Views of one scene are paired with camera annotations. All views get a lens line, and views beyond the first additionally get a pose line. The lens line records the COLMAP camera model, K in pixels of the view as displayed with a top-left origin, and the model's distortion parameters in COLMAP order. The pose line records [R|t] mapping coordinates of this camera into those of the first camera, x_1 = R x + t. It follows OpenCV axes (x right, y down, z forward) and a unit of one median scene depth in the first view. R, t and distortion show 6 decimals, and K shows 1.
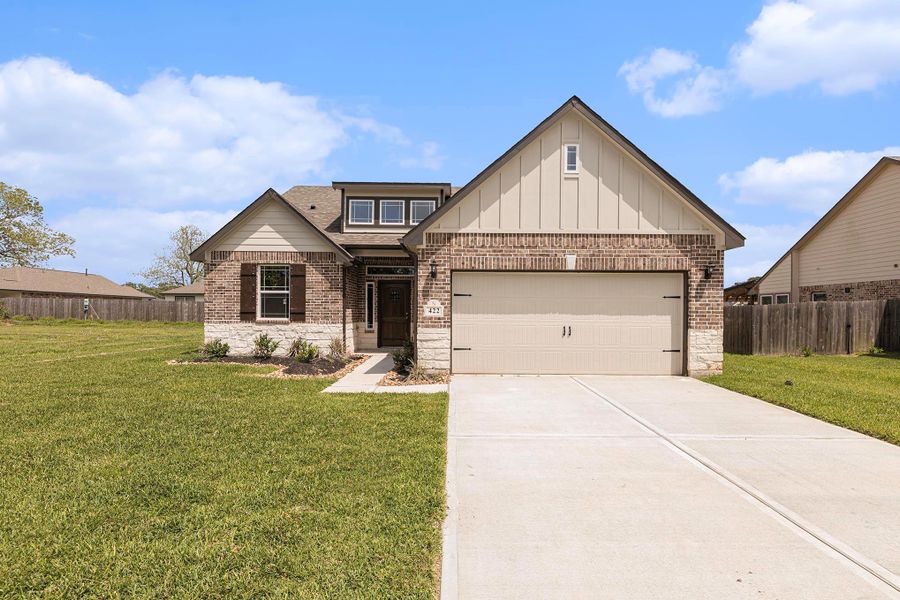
lens RADIAL K [[353.8, 0, 452.3], [0, 353.8, 306.5], [0, 0, 1]] dist [-0.019073, 0.000106]
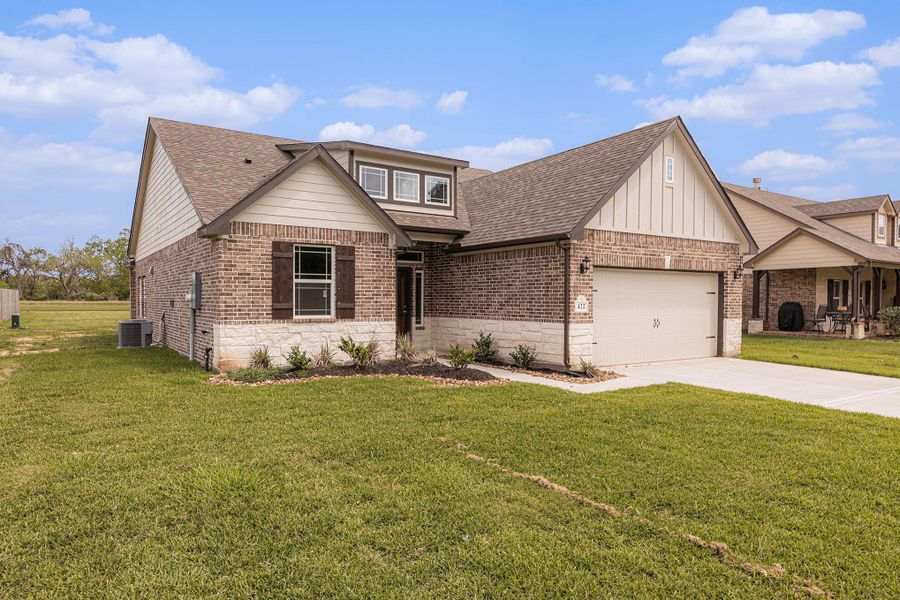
lens RADIAL K [[422.4, 0, 447.5], [0, 422.4, 303.0], [0, 0, 1]] dist [-0.028515, 0.001126]
pose [[0.907248, -0.005411, 0.420562, -0.639525], [-0.004272, 0.999747, 0.022078, -0.015742], [-0.420575, -0.021826, 0.906995, 0.056911]]
